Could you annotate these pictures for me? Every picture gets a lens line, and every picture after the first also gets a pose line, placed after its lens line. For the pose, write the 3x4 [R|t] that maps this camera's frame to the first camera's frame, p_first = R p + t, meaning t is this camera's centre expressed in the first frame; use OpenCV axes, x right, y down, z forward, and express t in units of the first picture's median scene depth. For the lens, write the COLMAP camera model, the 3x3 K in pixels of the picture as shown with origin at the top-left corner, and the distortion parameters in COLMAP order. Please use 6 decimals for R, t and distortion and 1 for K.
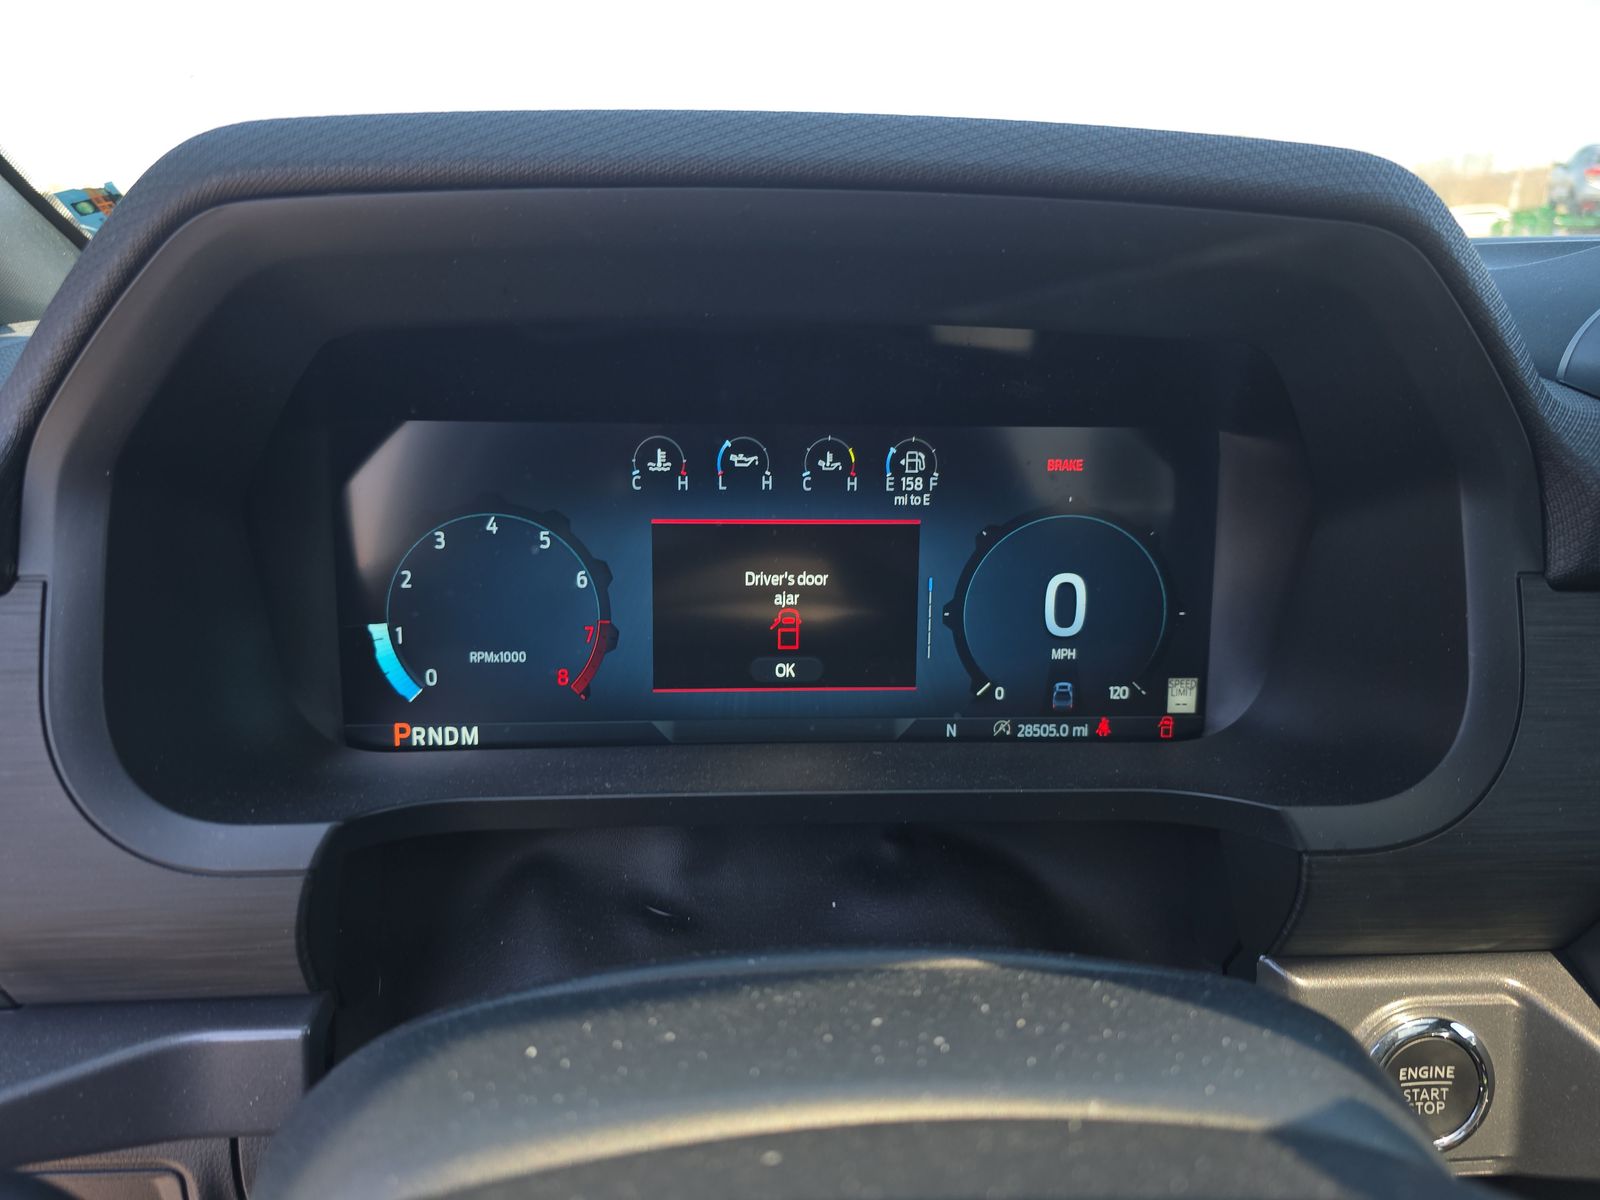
lens RADIAL K [[1085.3, 0, 800.0], [0, 1085.3, 600.0], [0, 0, 1]] dist [0.064778, -0.050117]
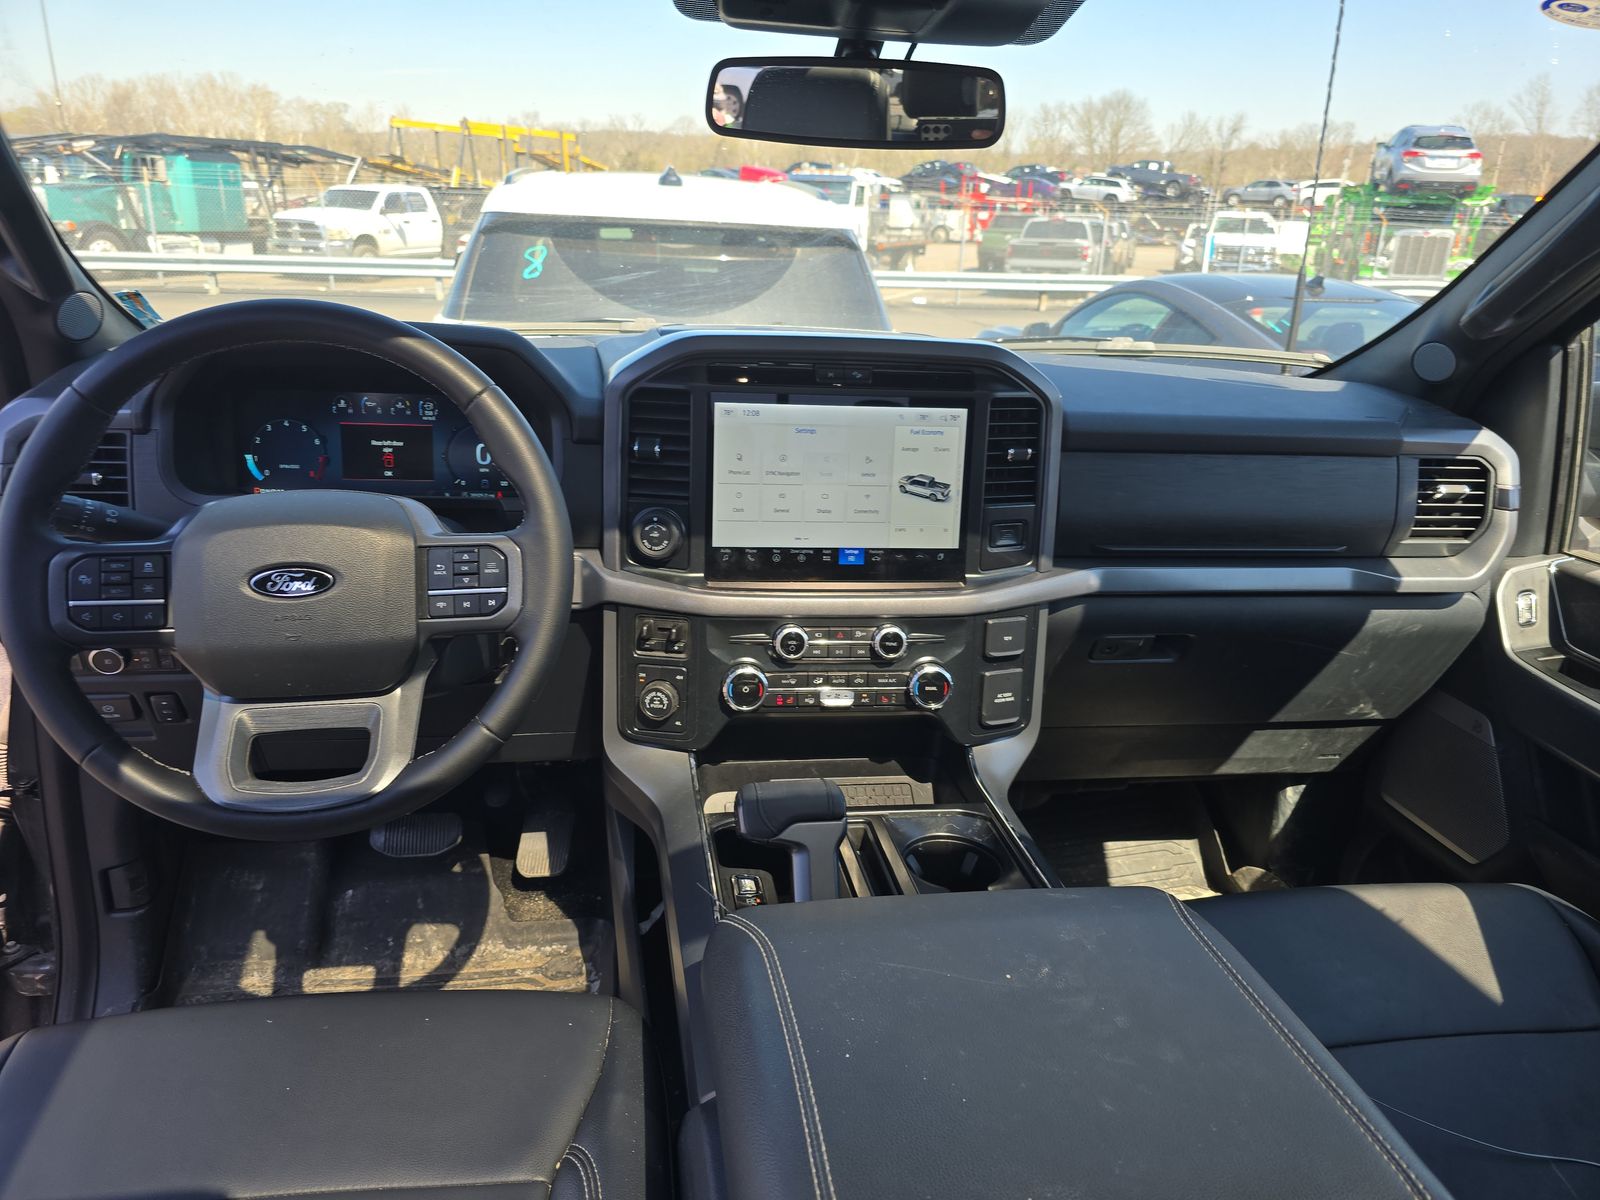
lens RADIAL K [[1085.3, 0, 800.0], [0, 1085.3, 600.0], [0, 0, 1]] dist [0.064778, -0.050117]
pose [[0.995608, 0.002679, 0.093584, 0.855736], [-0.007041, 0.998902, 0.046306, 0.270621], [-0.093357, -0.046761, 0.994534, -2.203868]]
